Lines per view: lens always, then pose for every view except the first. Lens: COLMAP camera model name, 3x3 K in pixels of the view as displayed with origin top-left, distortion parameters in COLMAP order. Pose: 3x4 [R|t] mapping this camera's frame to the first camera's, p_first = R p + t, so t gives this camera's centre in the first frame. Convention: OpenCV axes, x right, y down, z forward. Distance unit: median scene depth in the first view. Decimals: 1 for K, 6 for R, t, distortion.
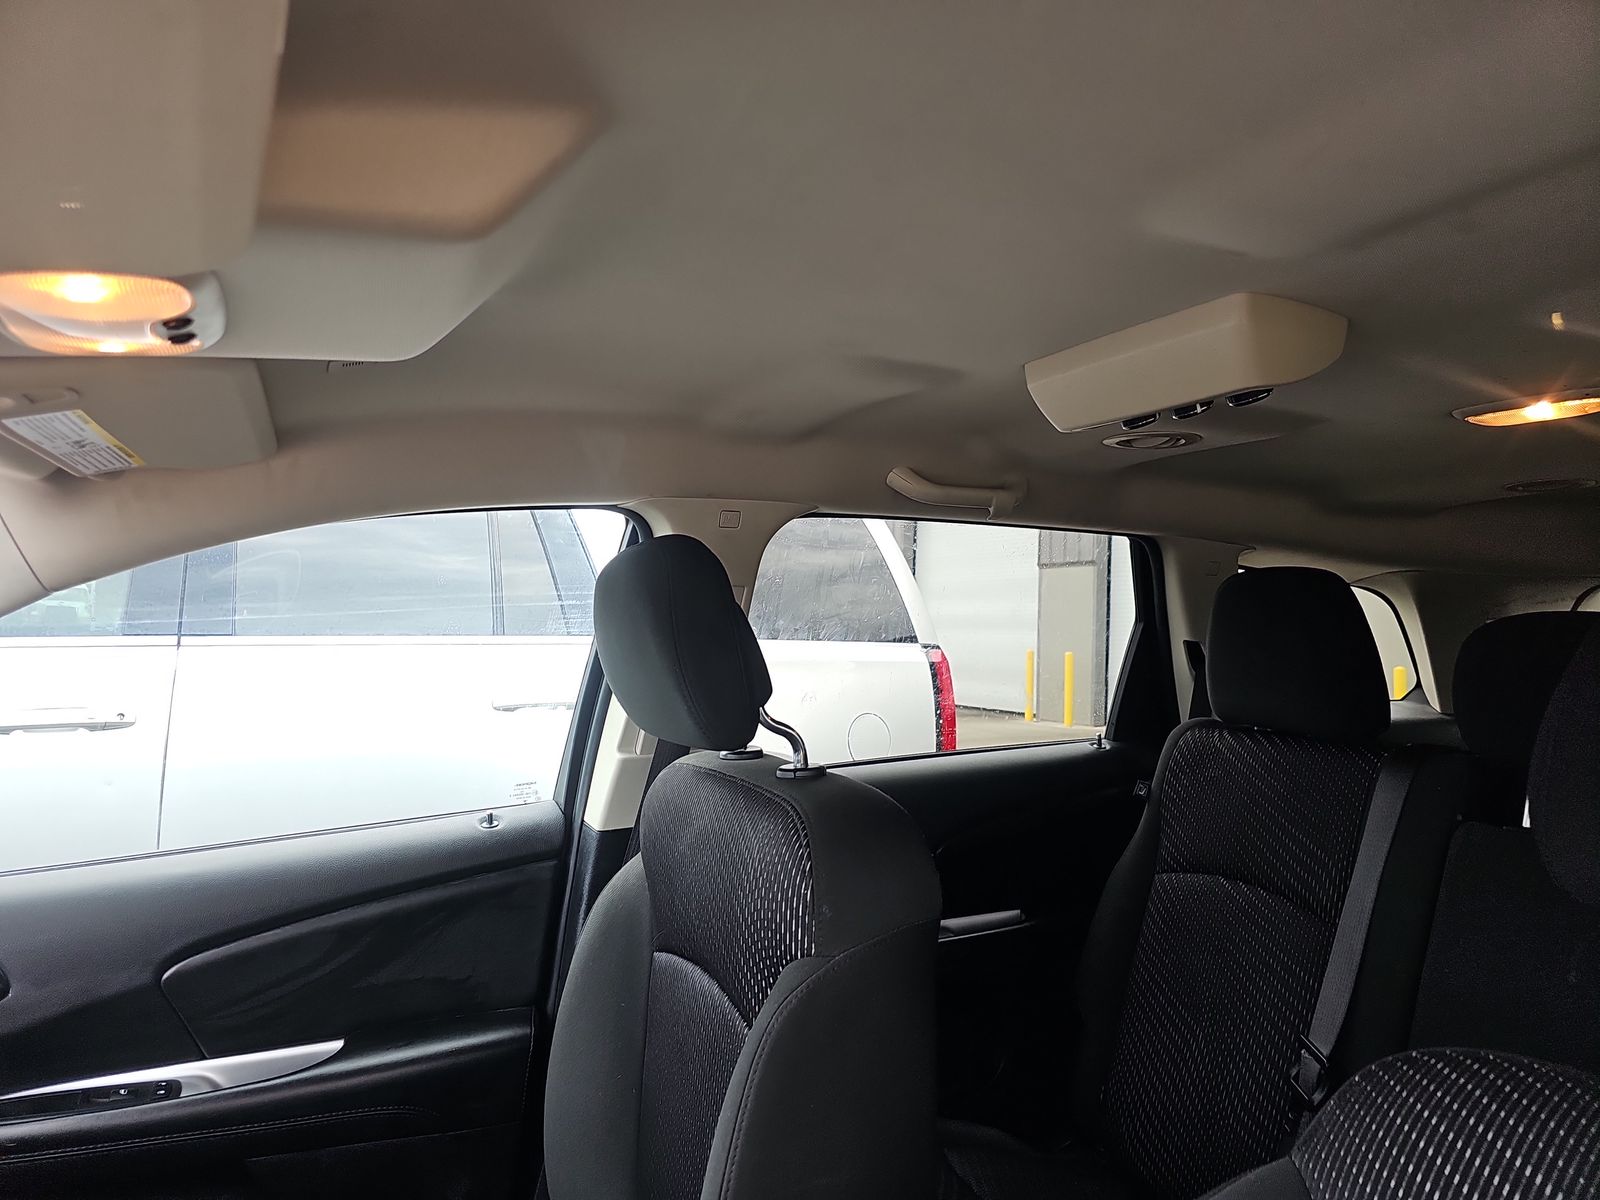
lens RADIAL K [[1064.0, 0, 801.0], [0, 1064.0, 580.9], [0, 0, 1]] dist [0.033441, -0.039578]
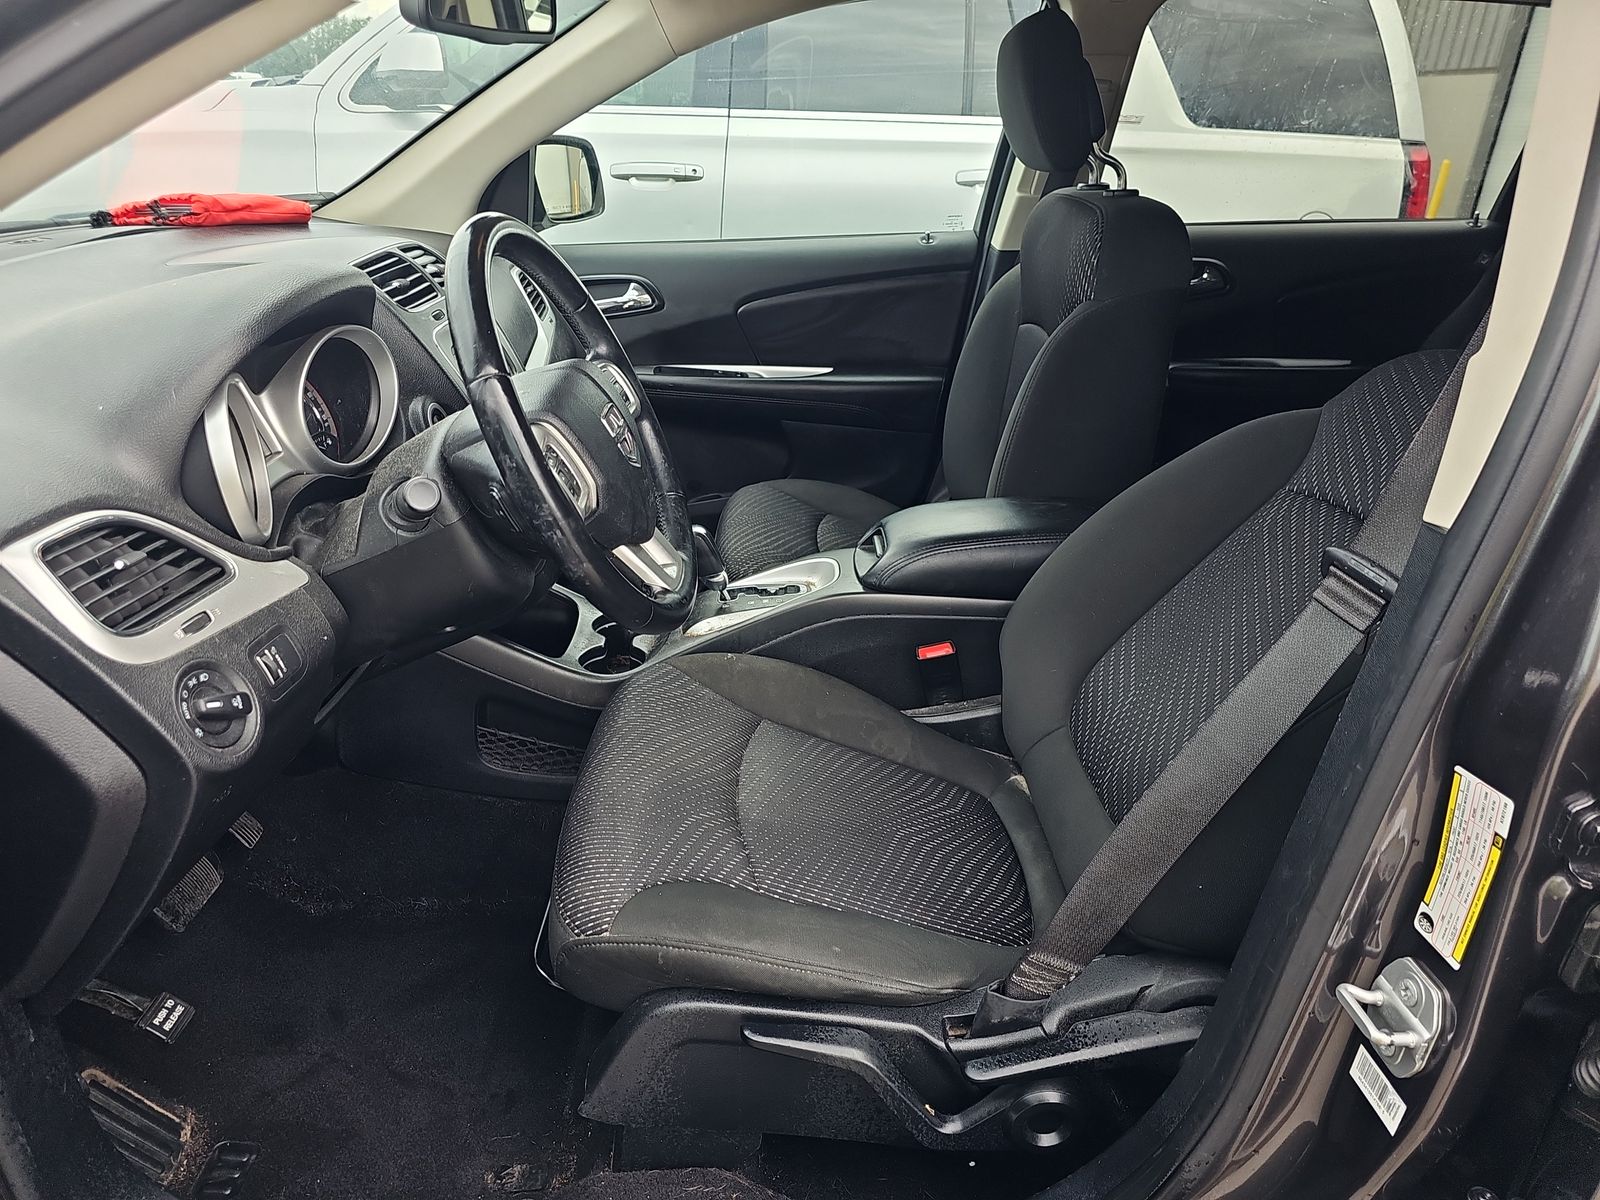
lens RADIAL K [[1064.0, 0, 801.0], [0, 1064.0, 580.9], [0, 0, 1]] dist [0.033441, -0.039578]
pose [[0.900662, 0.186722, -0.392355, 0.211540], [-0.003040, 0.905648, 0.424019, 0.031812], [0.434510, -0.380706, 0.816250, -0.438141]]
